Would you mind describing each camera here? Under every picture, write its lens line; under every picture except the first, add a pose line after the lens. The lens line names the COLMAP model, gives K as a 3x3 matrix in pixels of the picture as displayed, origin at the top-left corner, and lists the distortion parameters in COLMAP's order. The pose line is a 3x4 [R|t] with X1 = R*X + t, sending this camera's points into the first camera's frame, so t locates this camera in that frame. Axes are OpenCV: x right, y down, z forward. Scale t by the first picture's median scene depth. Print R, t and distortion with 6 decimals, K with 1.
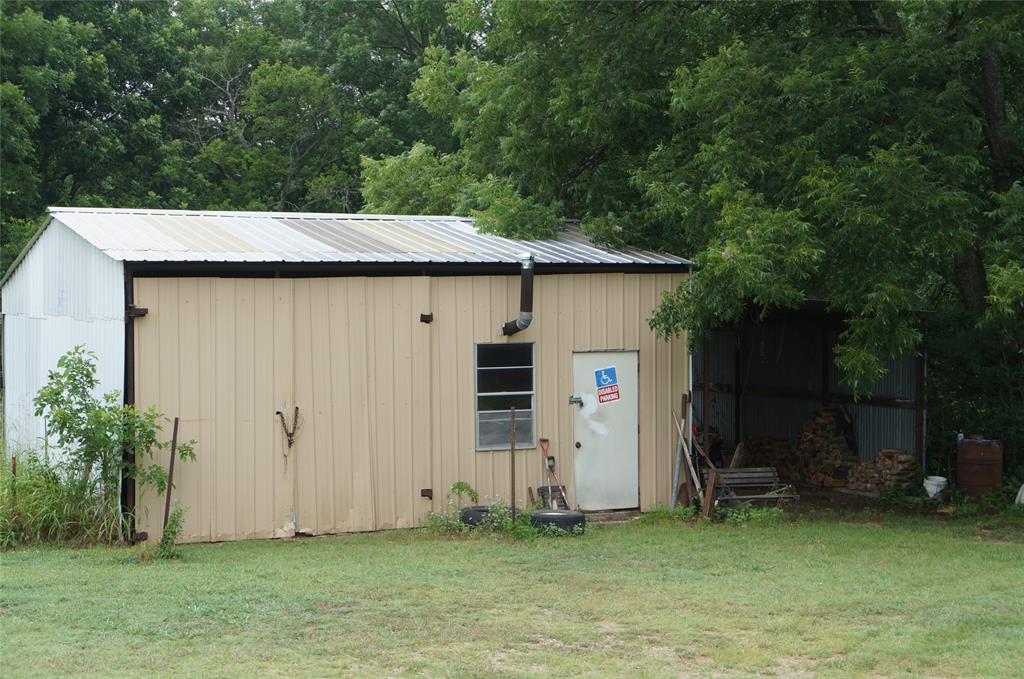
lens RADIAL K [[2066.4, 0, 512.0], [0, 2066.4, 339.5], [0, 0, 1]] dist [0.061820, 0.211561]
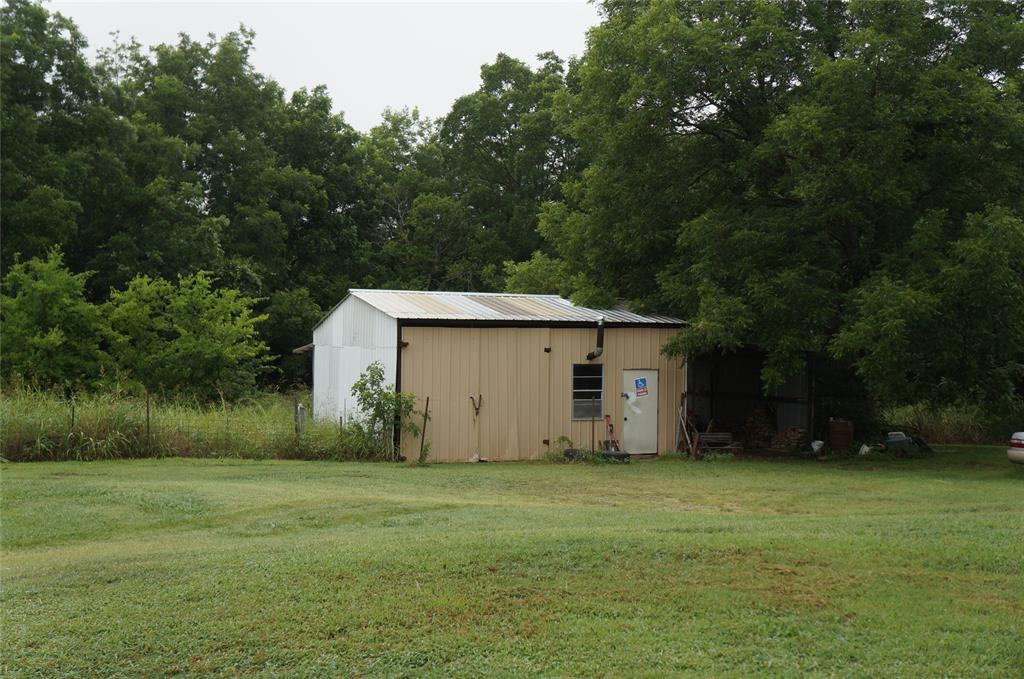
lens RADIAL K [[1393.9, 0, 512.0], [0, 1393.9, 339.5], [0, 0, 1]] dist [0.014289, 0.001218]
pose [[0.999197, 0.015902, -0.036781, -0.026500], [-0.016702, 0.999628, -0.021539, 0.008102], [0.036424, 0.022136, 0.999091, -0.282719]]
